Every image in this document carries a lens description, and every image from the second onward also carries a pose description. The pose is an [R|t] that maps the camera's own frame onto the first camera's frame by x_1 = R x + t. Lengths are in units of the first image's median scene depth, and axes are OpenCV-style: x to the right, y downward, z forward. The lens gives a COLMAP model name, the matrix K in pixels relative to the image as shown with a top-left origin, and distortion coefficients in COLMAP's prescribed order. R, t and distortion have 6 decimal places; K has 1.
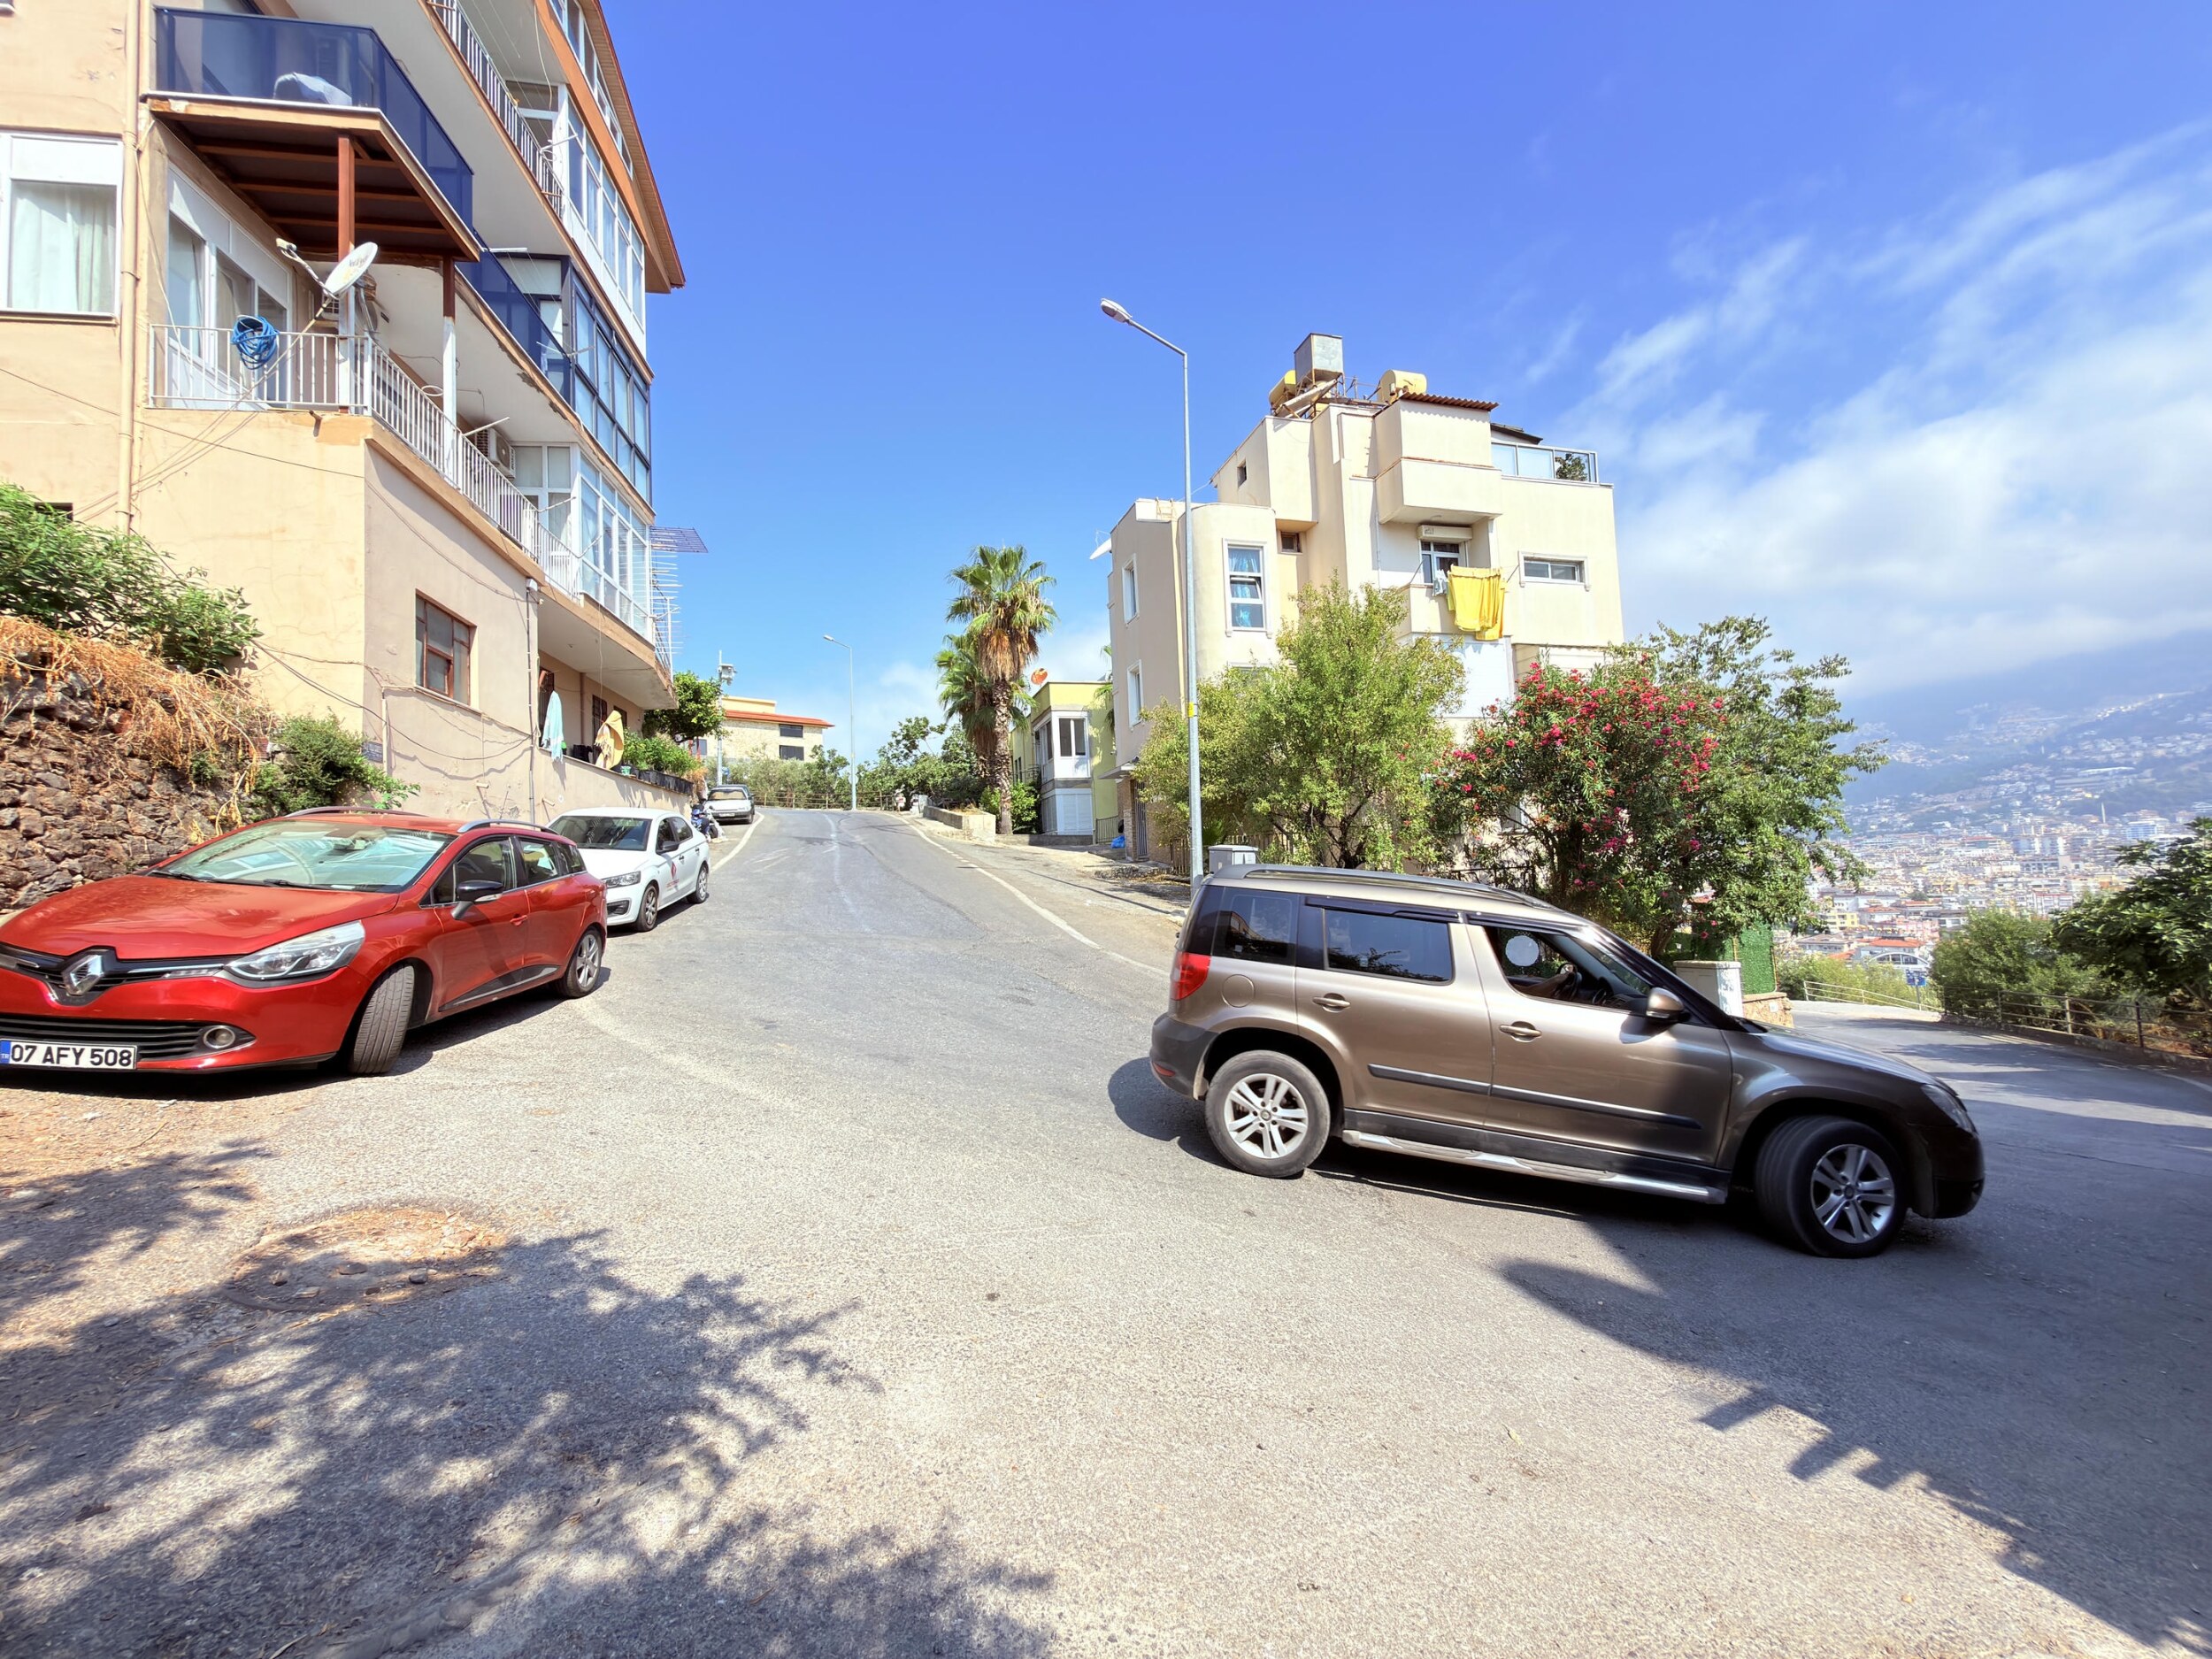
lens RADIAL K [[884.1, 0, 1107.8], [0, 884.1, 828.8], [0, 0, 1]] dist [0.000884, -0.000095]
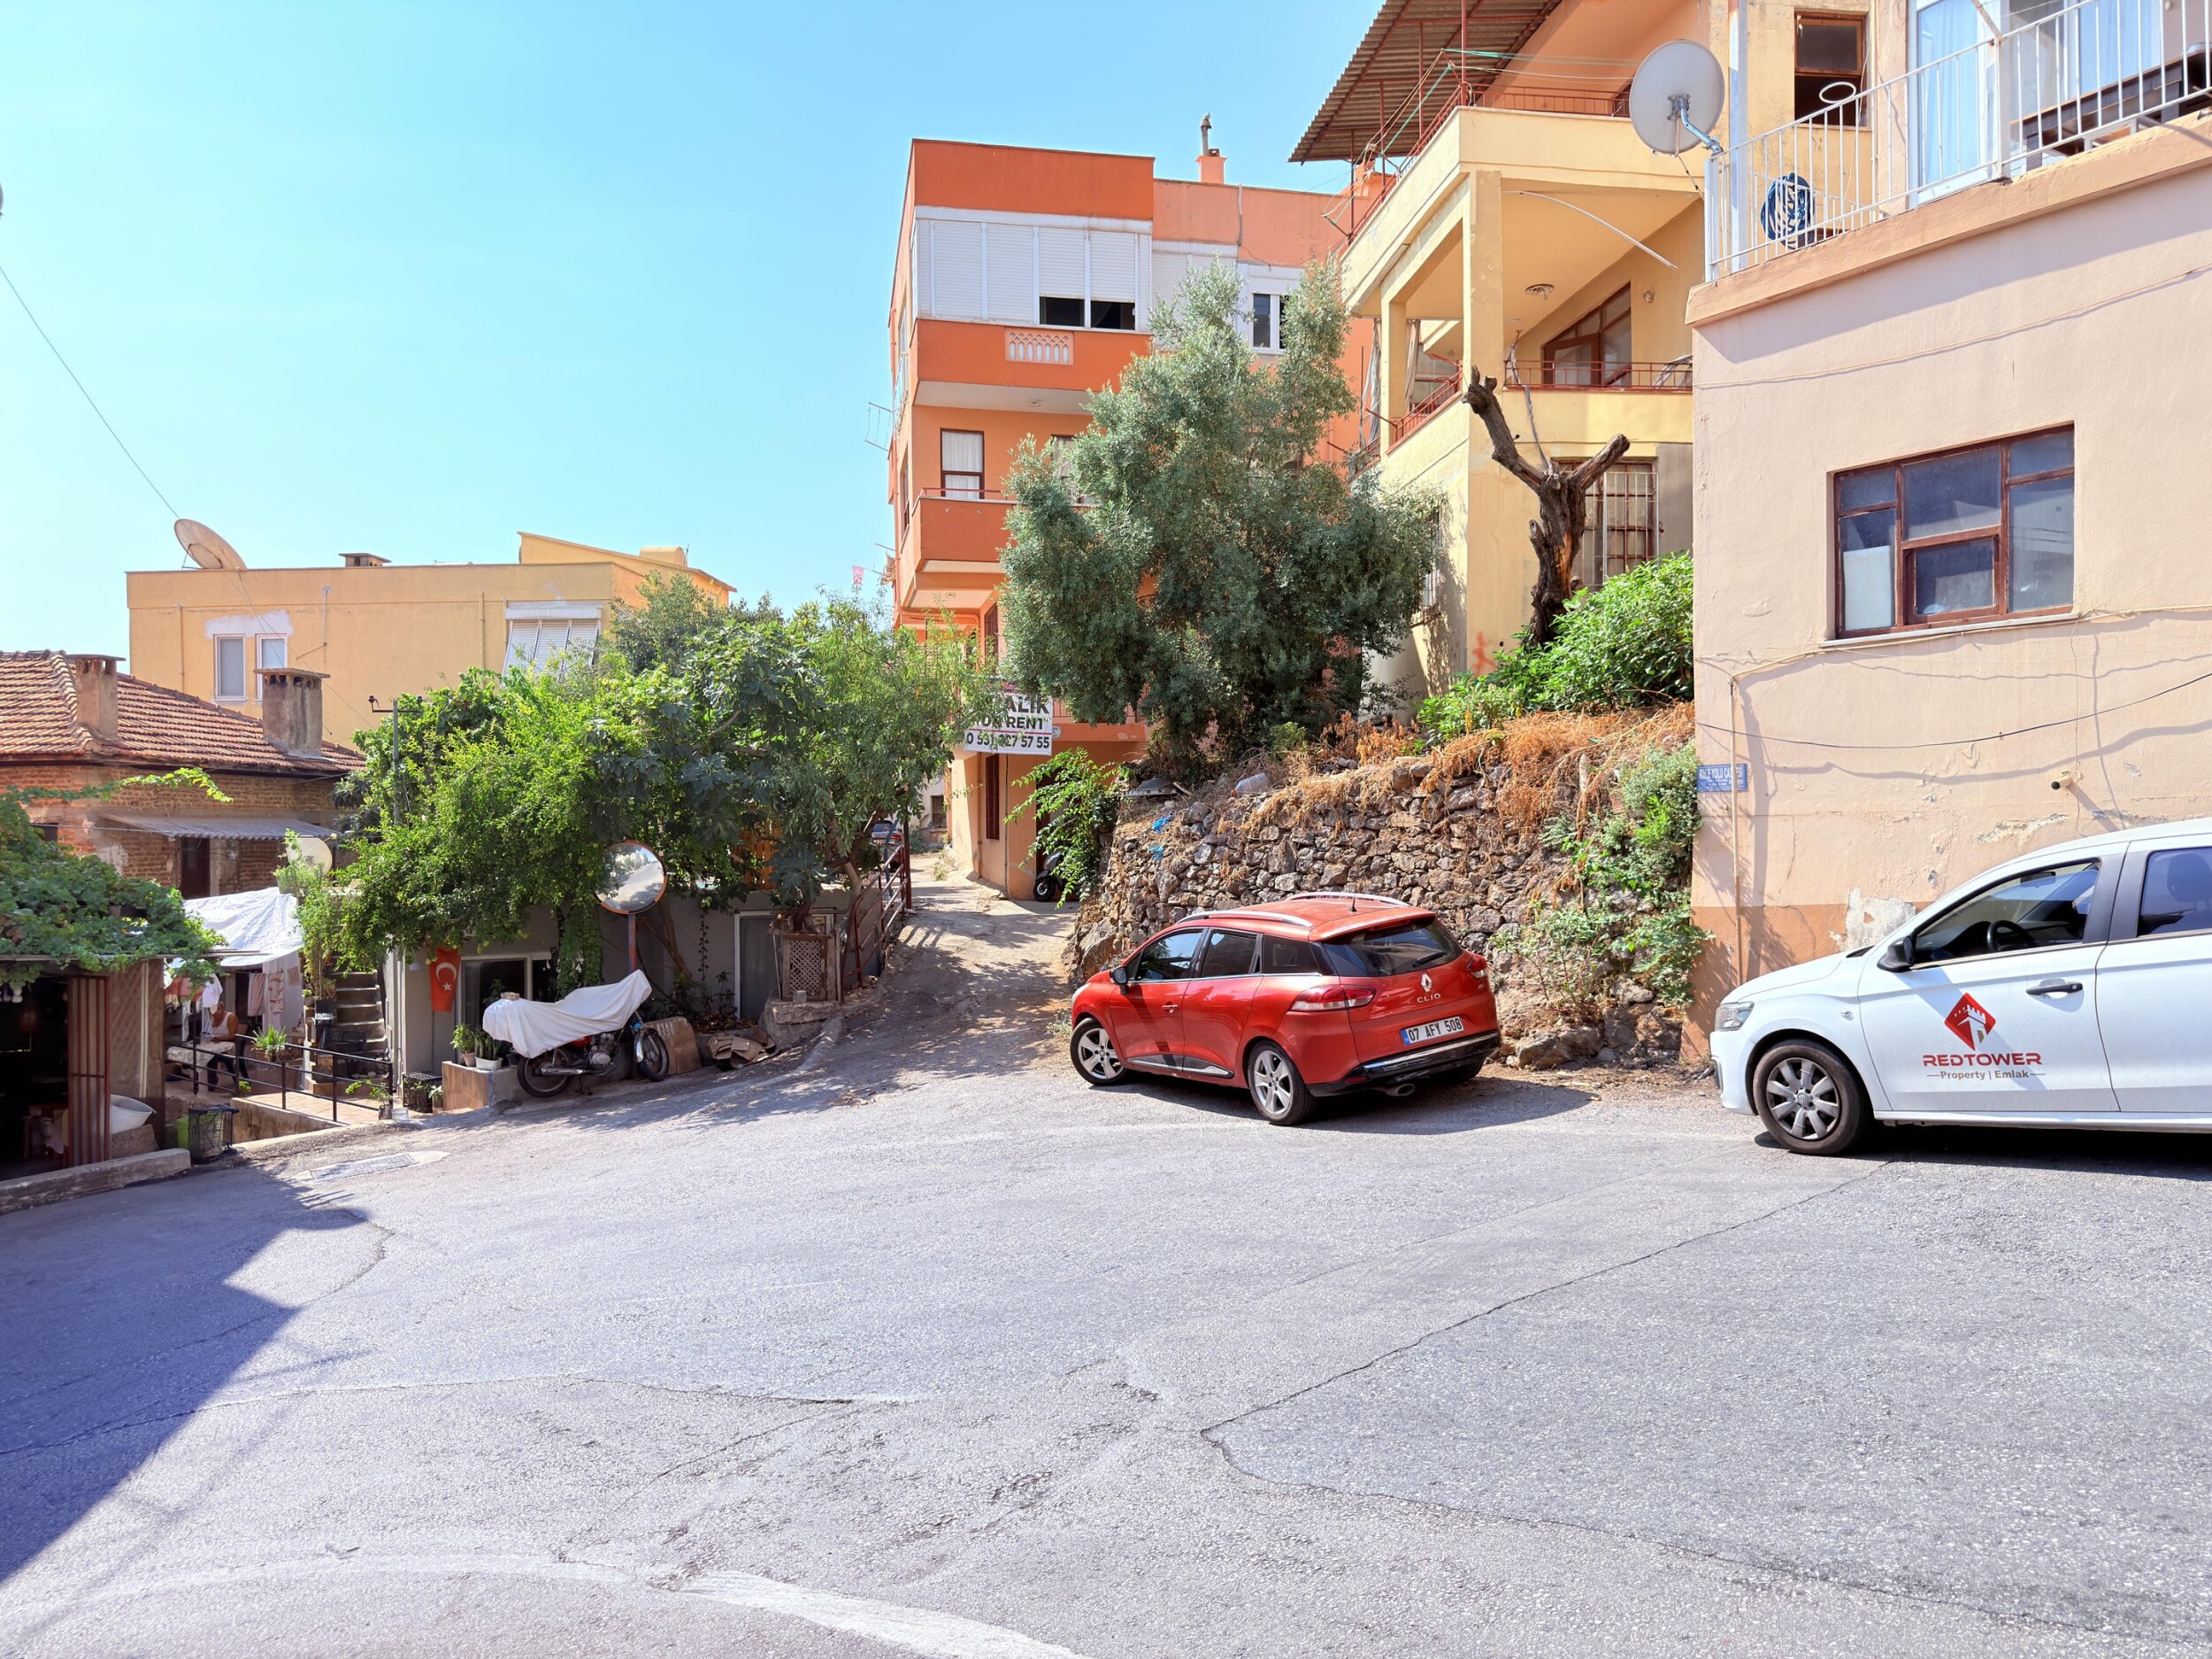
lens RADIAL K [[1542.5, 0, 1107.0], [0, 1542.5, 836.5], [0, 0, 1]] dist [0.111140, -0.147764]
pose [[-0.937395, 0.050802, -0.344543, 0.040036], [0.066656, 0.997186, -0.034320, -0.038129], [0.341830, -0.055137, -0.938143, 2.316520]]
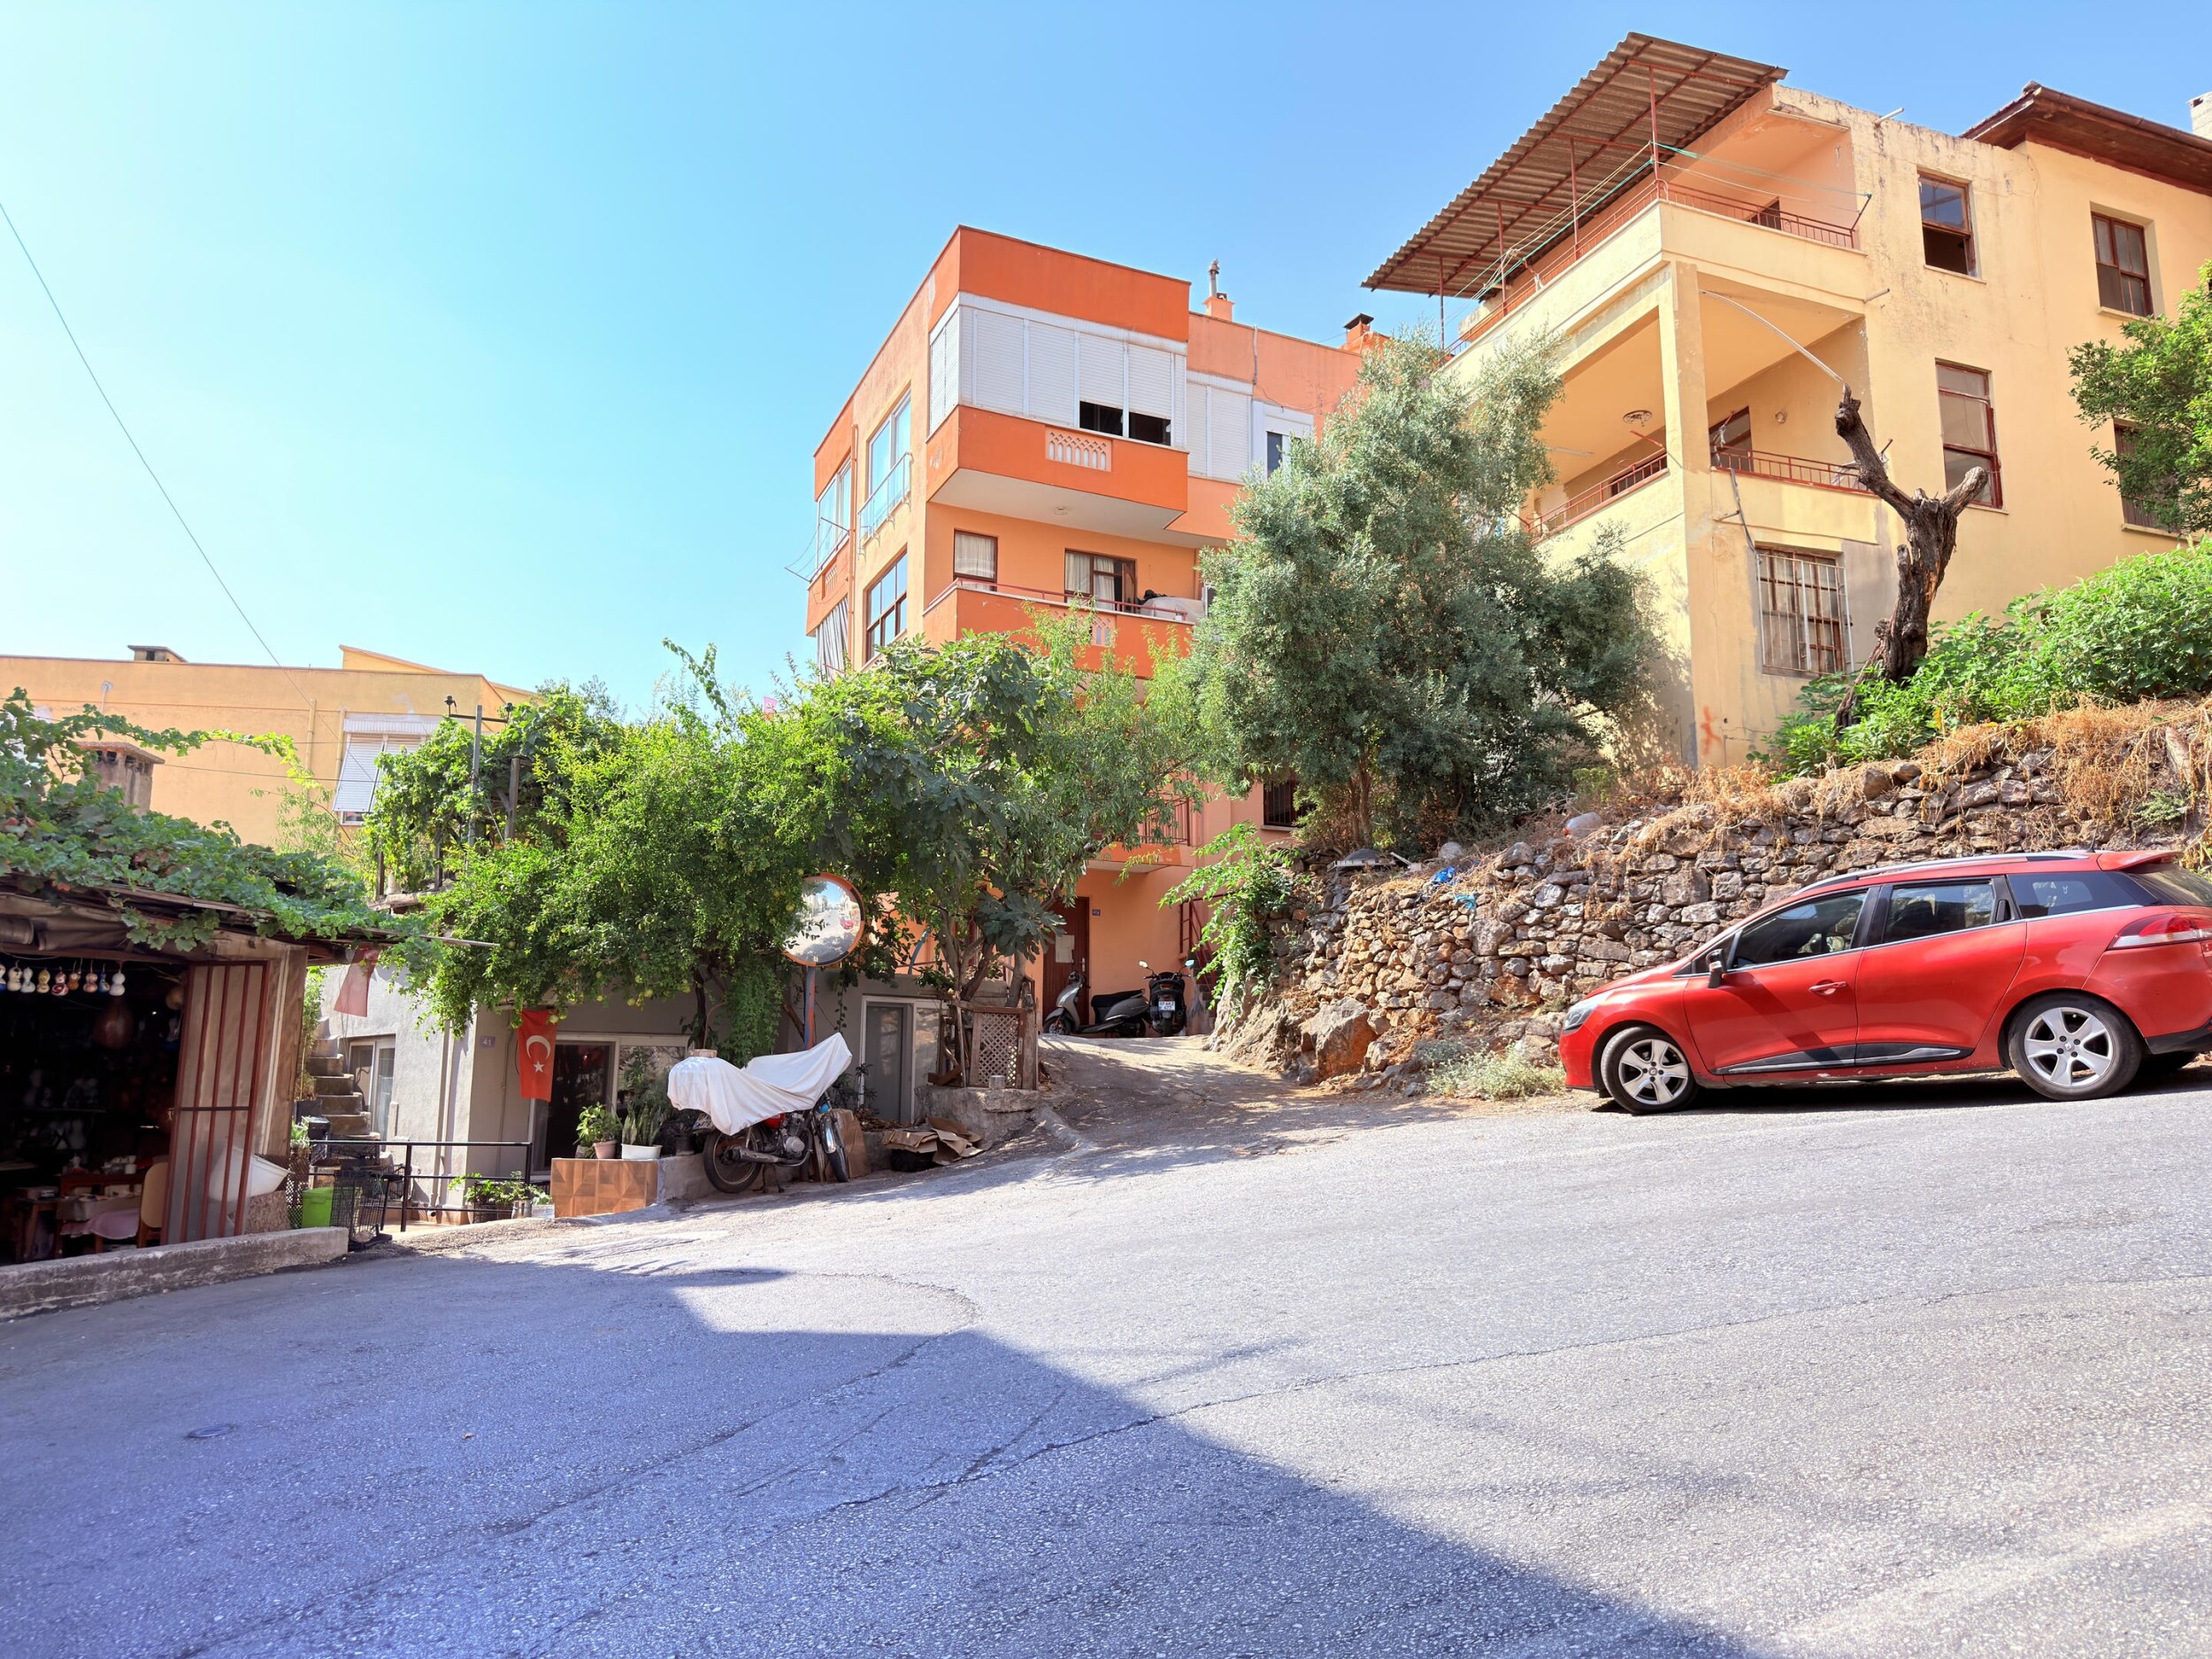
lens RADIAL K [[1542.5, 0, 1107.0], [0, 1542.5, 836.5], [0, 0, 1]] dist [0.111140, -0.147764]
pose [[-0.830562, -0.052444, -0.554451, 0.666202], [0.064493, 0.979801, -0.189288, 0.173052], [0.553179, -0.192974, -0.810404, 1.587843]]
